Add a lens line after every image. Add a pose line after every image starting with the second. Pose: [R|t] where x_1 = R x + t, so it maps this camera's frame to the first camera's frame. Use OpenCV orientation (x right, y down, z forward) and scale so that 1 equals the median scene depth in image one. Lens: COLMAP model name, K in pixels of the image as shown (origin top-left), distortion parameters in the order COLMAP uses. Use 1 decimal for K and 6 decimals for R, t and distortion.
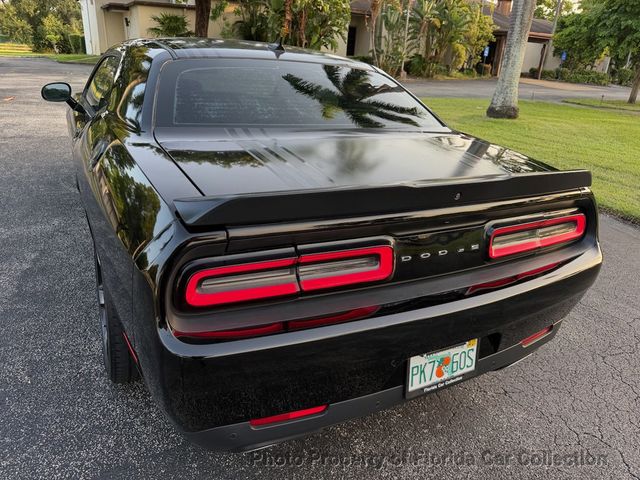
lens RADIAL K [[461.0, 0, 323.6], [0, 461.0, 237.8], [0, 0, 1]] dist [0.018889, -0.025380]
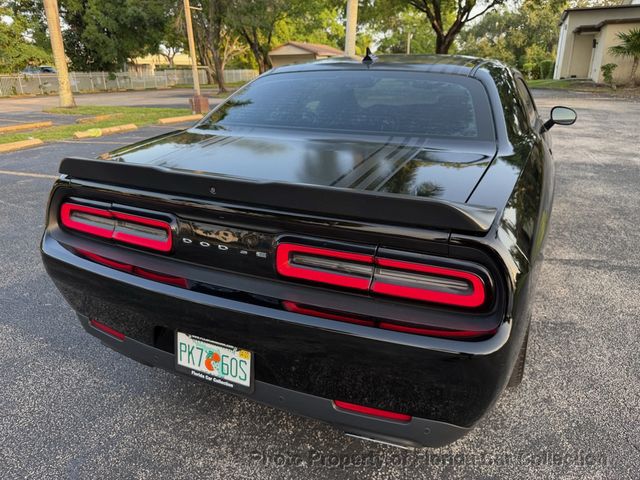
lens RADIAL K [[461.0, 0, 323.6], [0, 461.0, 237.8], [0, 0, 1]] dist [0.018889, -0.025380]
pose [[0.600495, 0.212588, -0.770852, 1.072728], [-0.250035, 0.965592, 0.071517, -0.106494], [0.759532, 0.149794, 0.632987, 0.488103]]
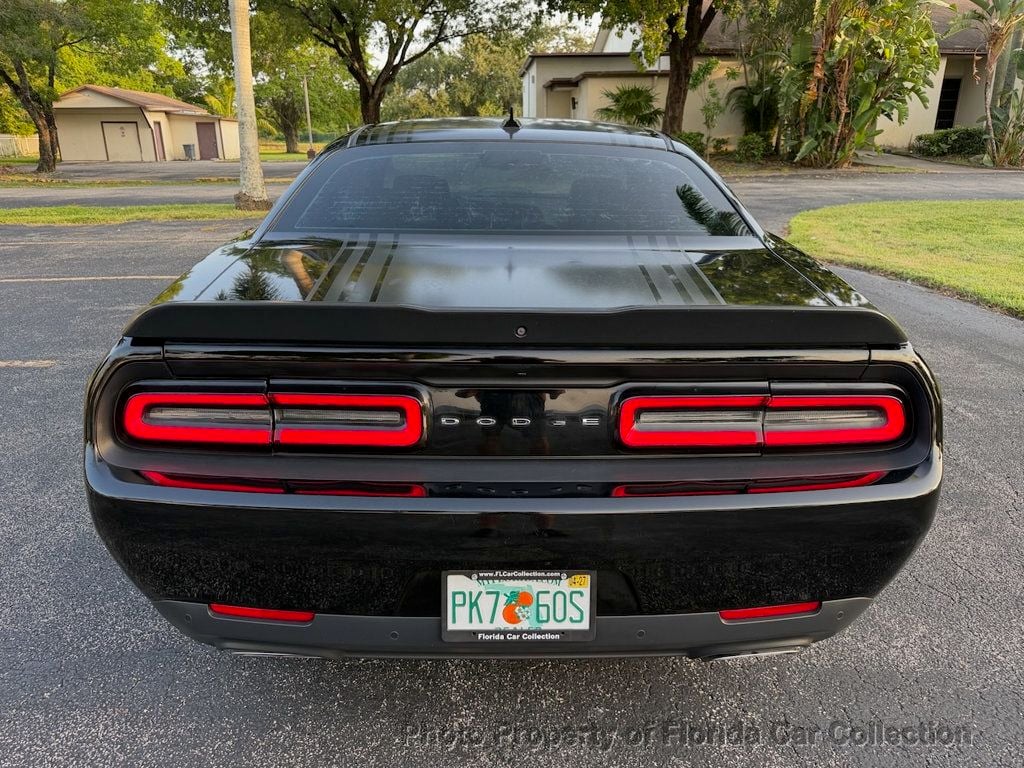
lens RADIAL K [[737.5, 0, 517.8], [0, 737.5, 380.5], [0, 0, 1]] dist [0.018889, -0.025380]
pose [[0.888933, 0.087134, -0.449673, 0.650372], [-0.116871, 0.992391, -0.038739, 0.014692], [0.442876, 0.086990, 0.892353, 0.084471]]
